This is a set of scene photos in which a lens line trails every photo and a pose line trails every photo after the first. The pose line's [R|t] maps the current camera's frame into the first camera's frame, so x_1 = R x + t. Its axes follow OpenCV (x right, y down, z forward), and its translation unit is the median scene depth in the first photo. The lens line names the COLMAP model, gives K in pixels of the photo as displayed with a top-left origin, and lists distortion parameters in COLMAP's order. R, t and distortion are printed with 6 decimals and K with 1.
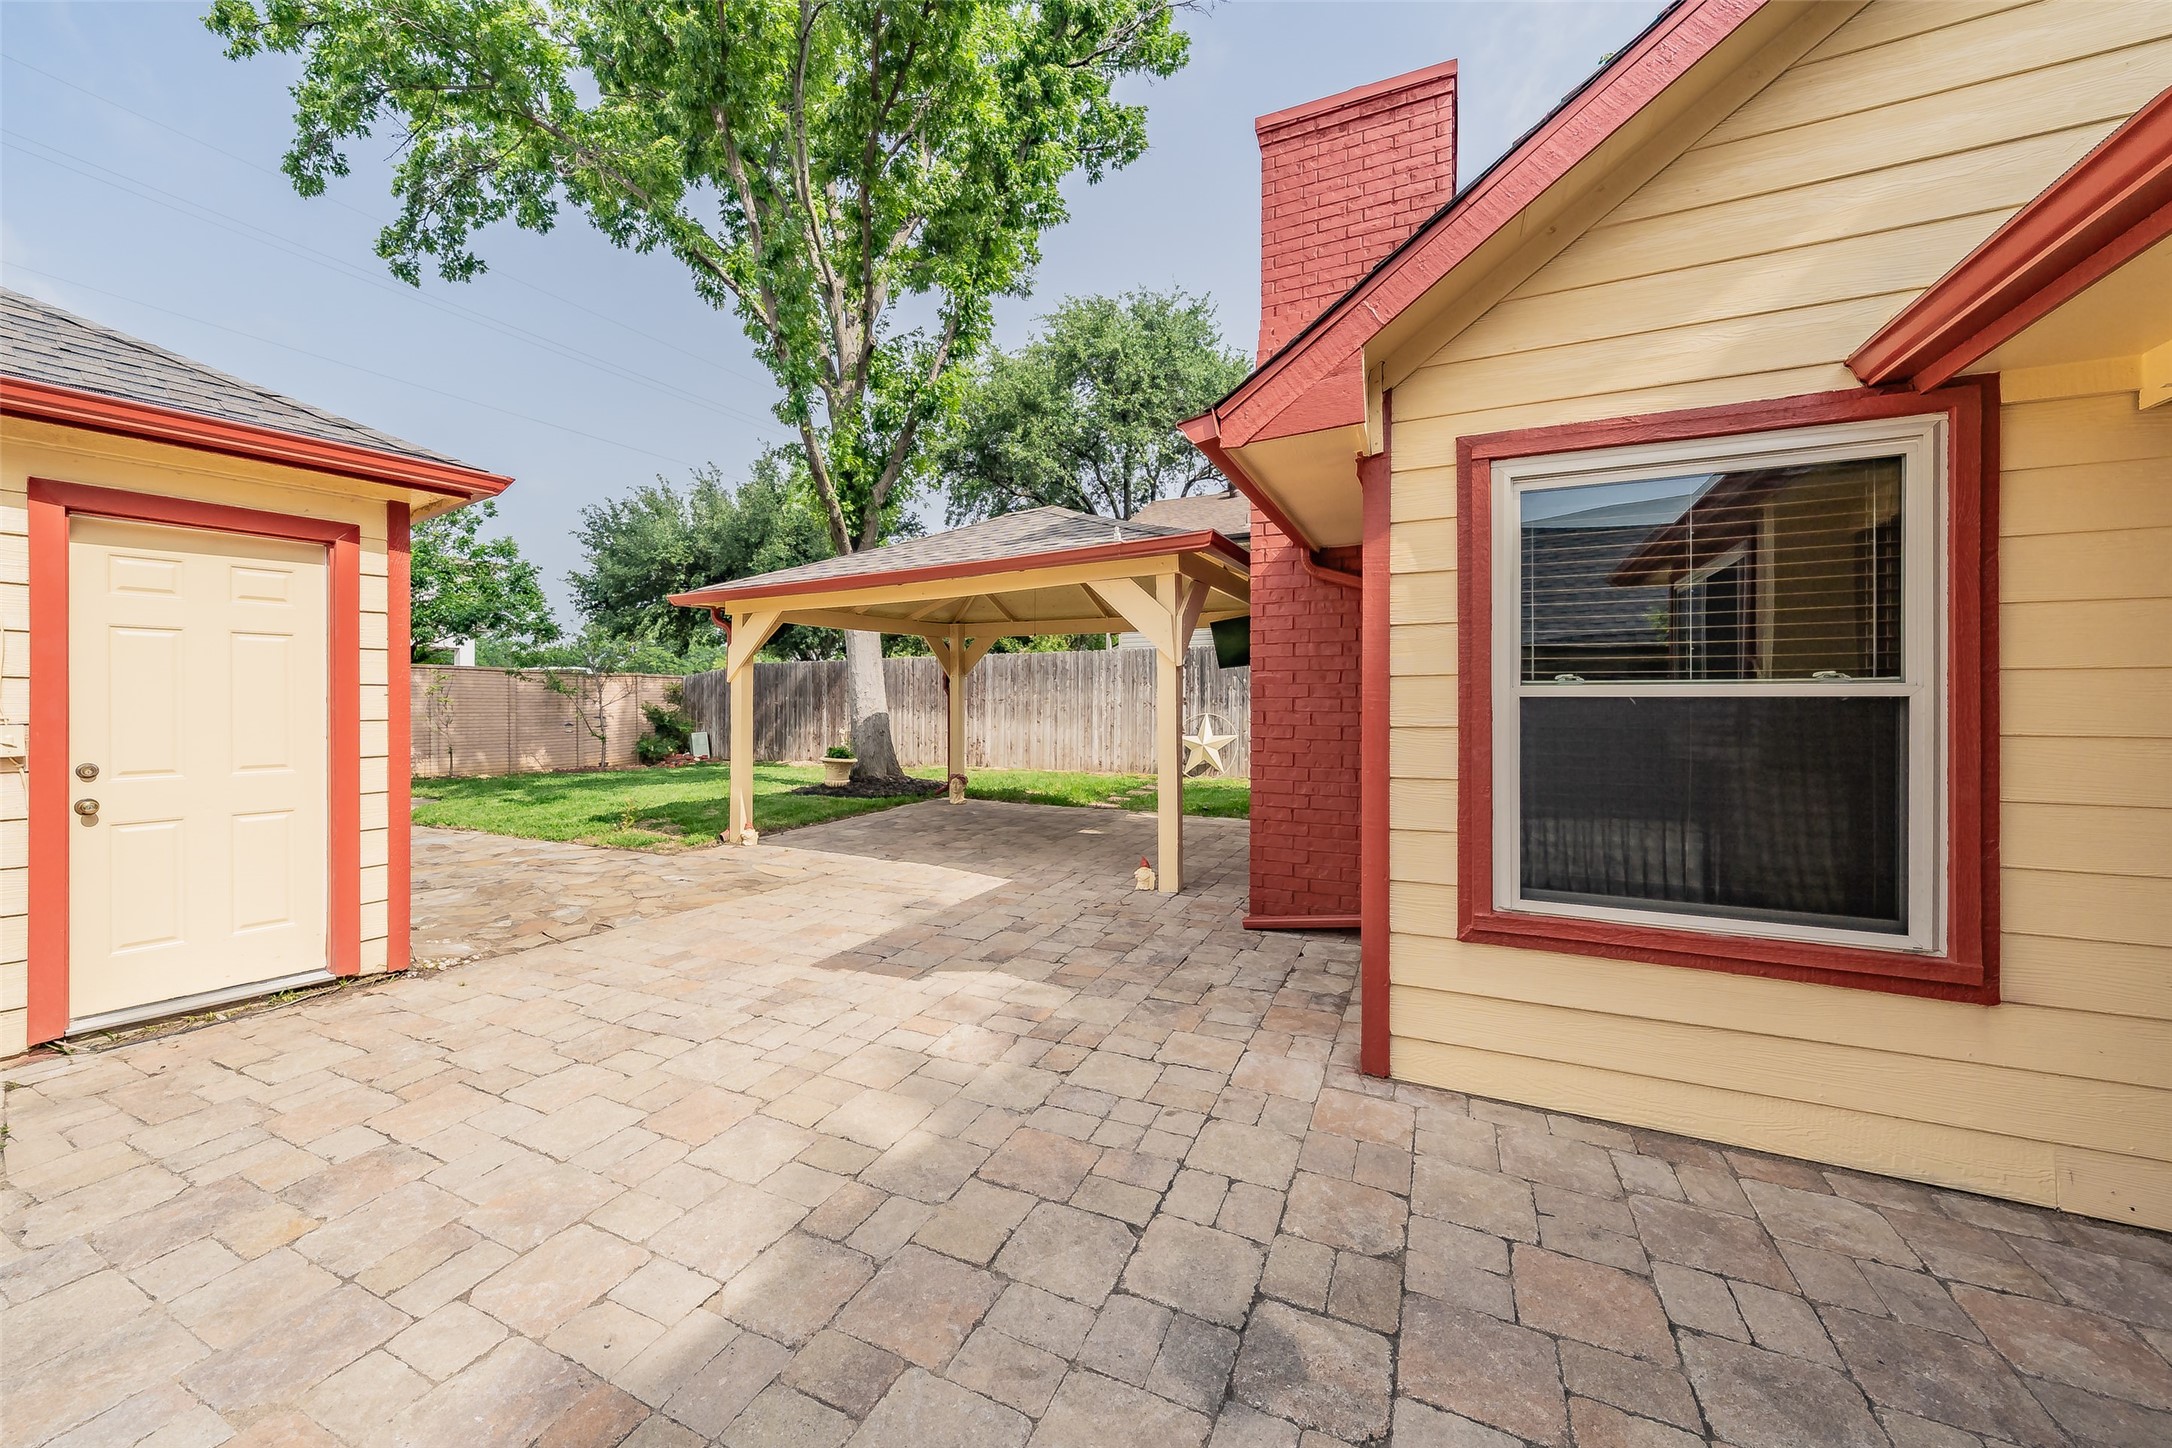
lens RADIAL K [[797.9, 0, 1046.8], [0, 797.9, 718.0], [0, 0, 1]] dist [-0.001100, 0.000061]
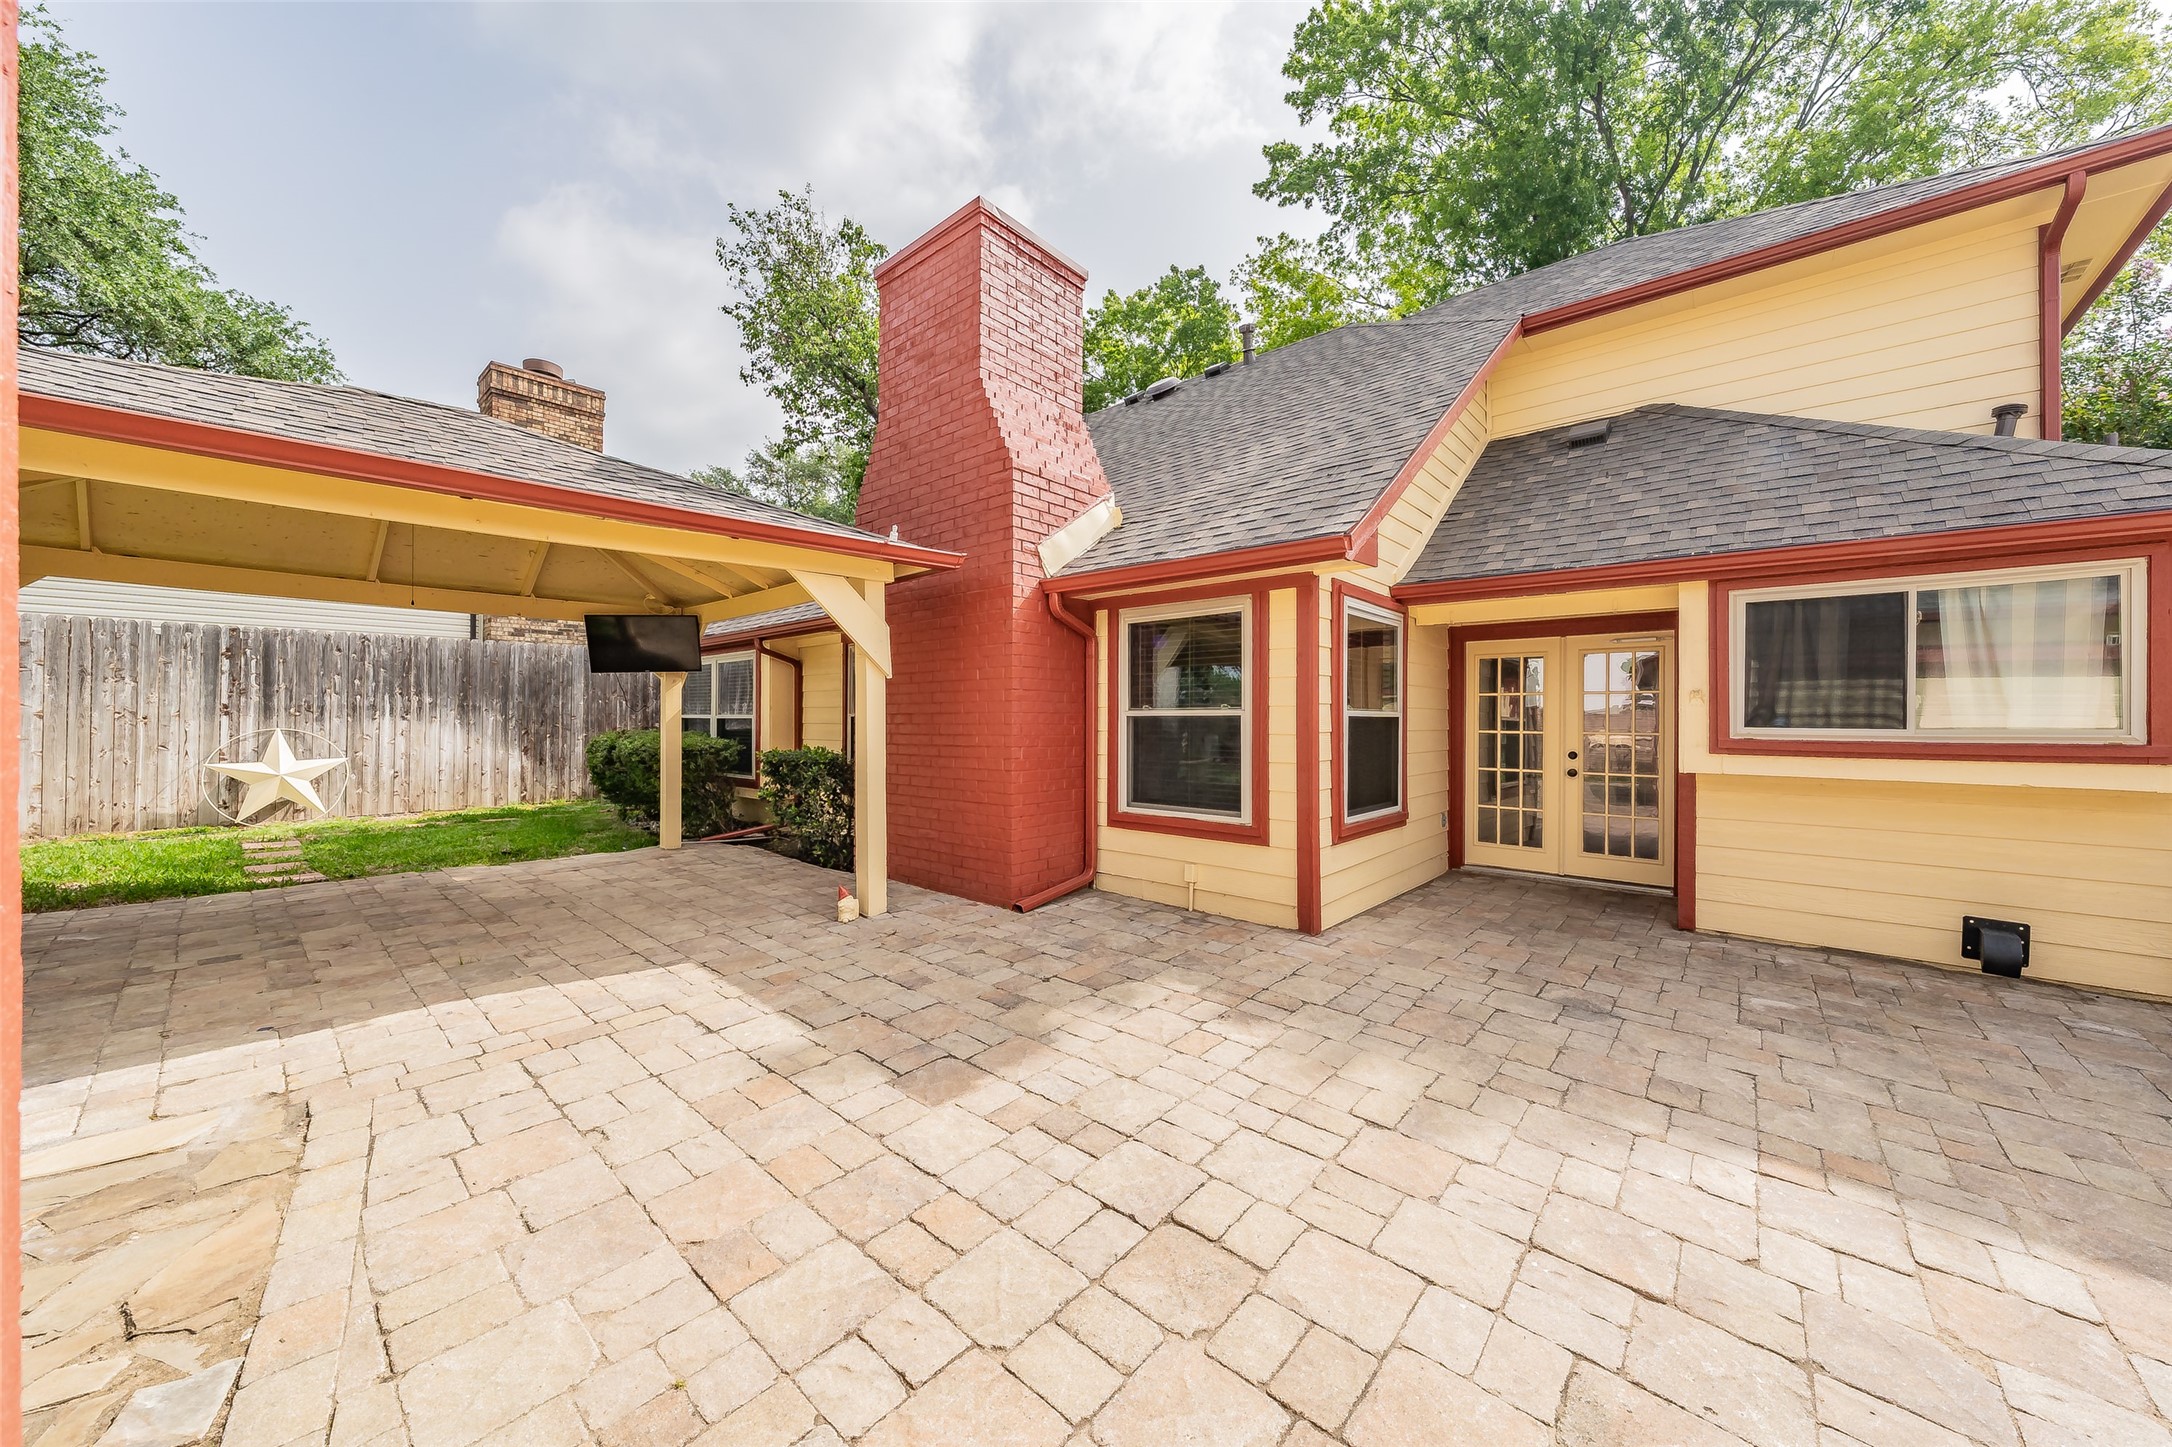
lens RADIAL K [[740.1, 0, 1106.0], [0, 740.1, 710.6], [0, 0, 1]] dist [-0.004232, 0.000143]
pose [[0.270093, 0.009813, 0.962784, -0.478626], [0.013886, 0.999804, -0.014086, -0.005134], [-0.962734, 0.017174, 0.269904, 0.386848]]
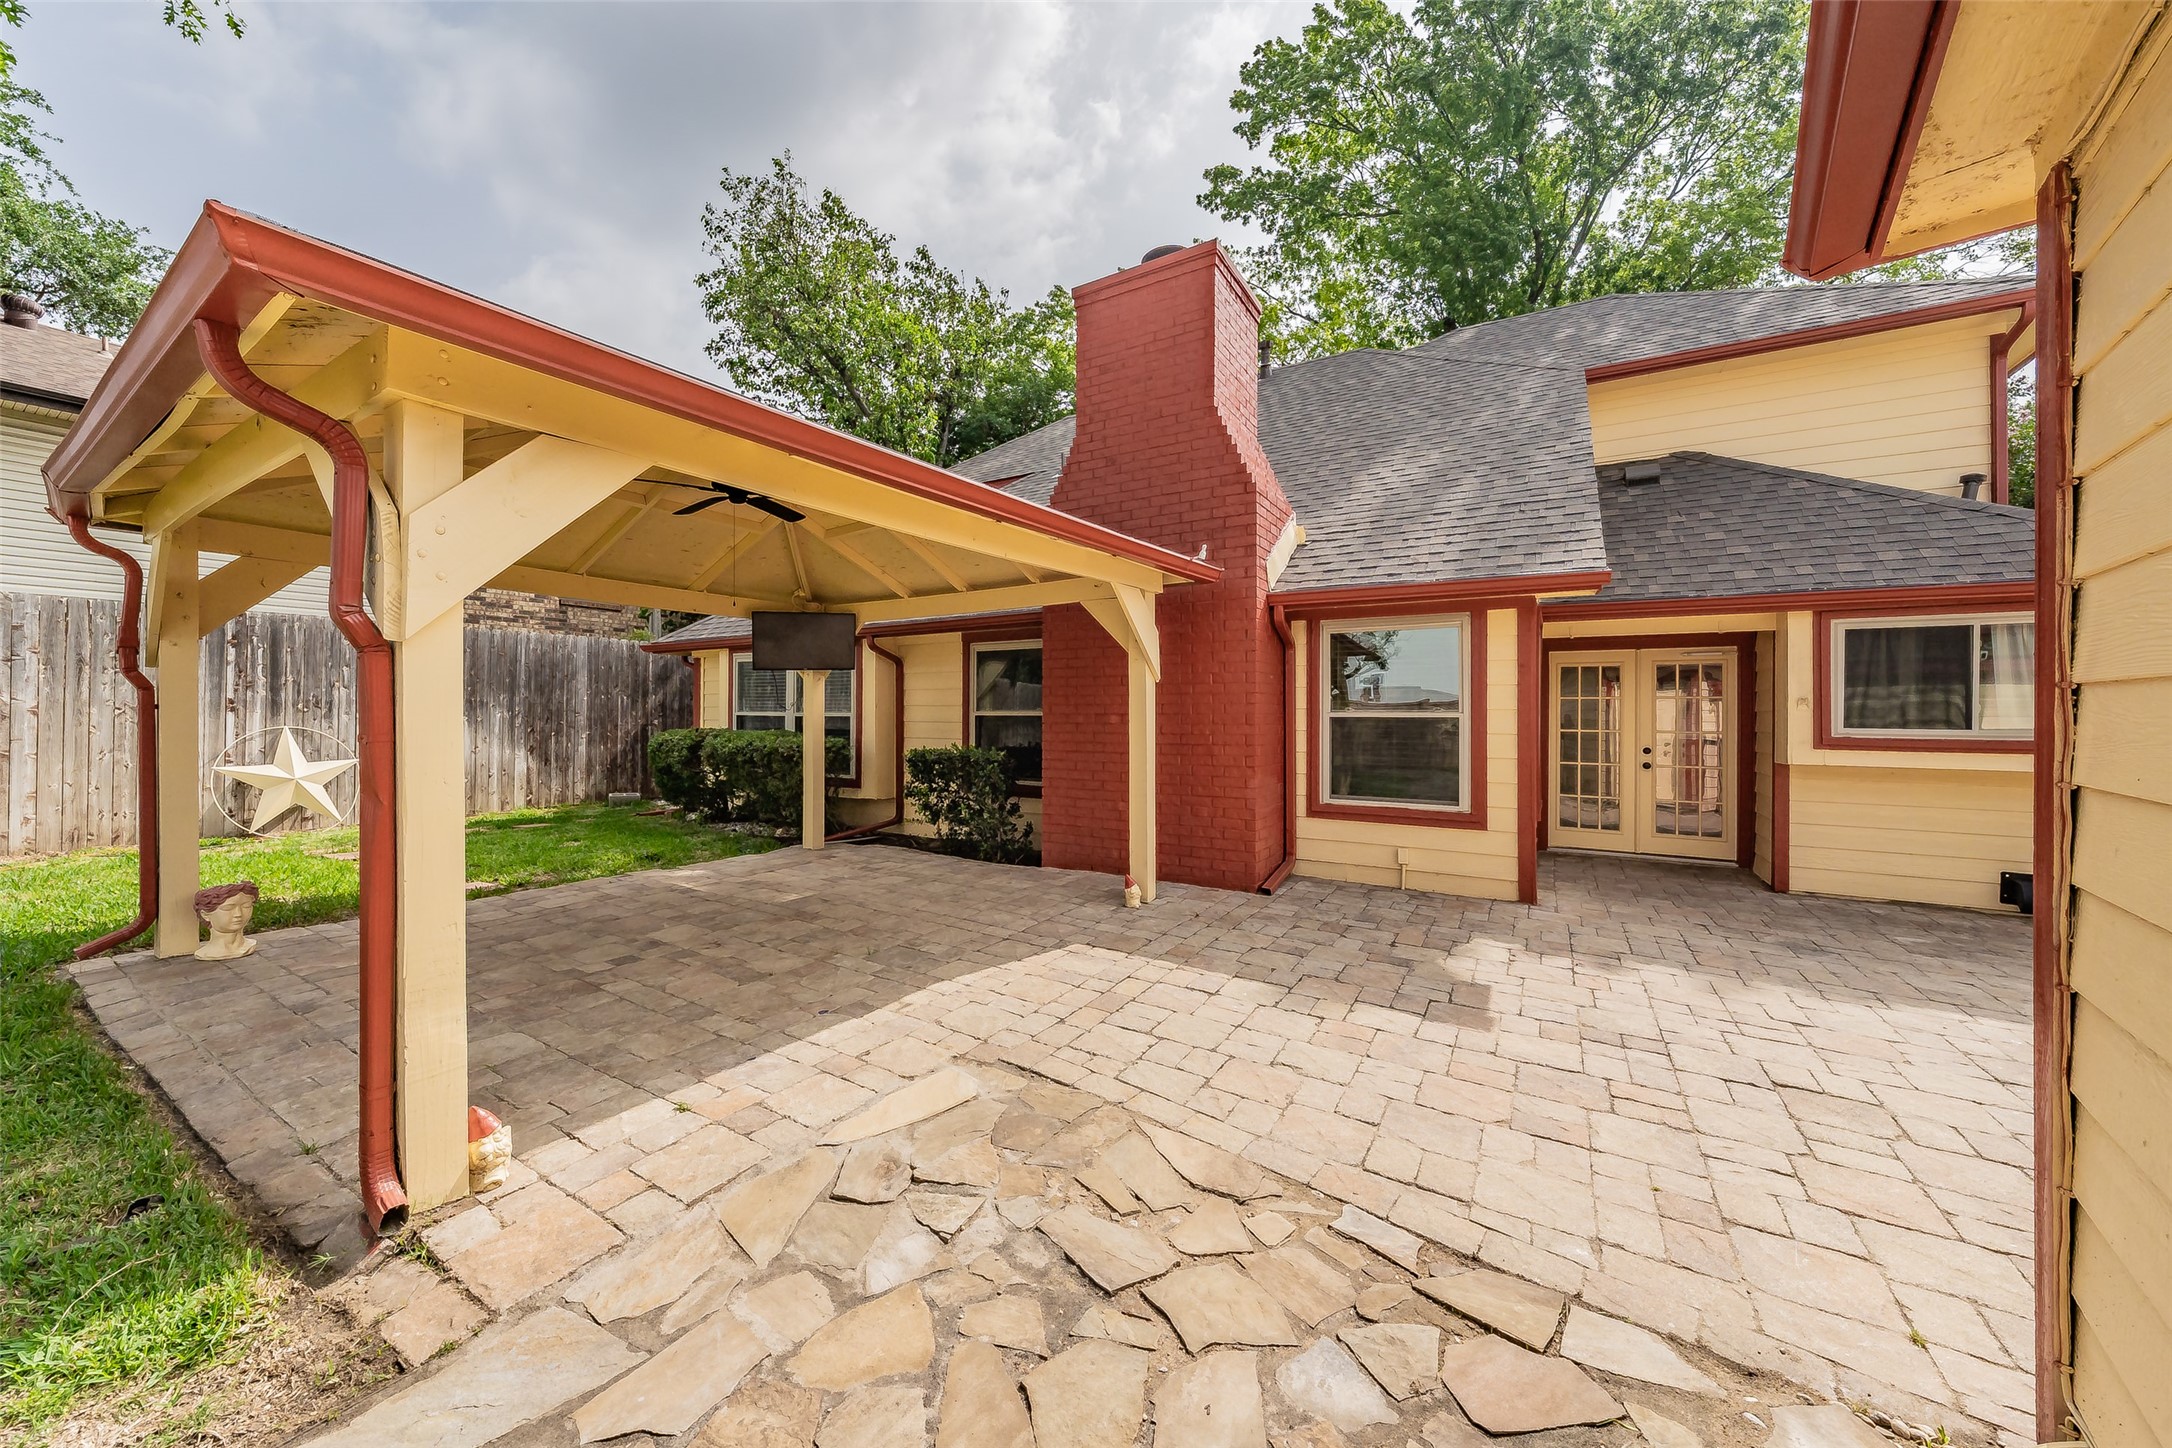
lens RADIAL K [[740.1, 0, 1140.0], [0, 740.1, 709.4], [0, 0, 1]] dist [-0.004232, 0.000143]
pose [[0.126952, 0.009893, 0.991860, -0.613620], [0.011027, 0.999874, -0.011384, -0.011482], [-0.991848, 0.012382, 0.126827, 0.694853]]
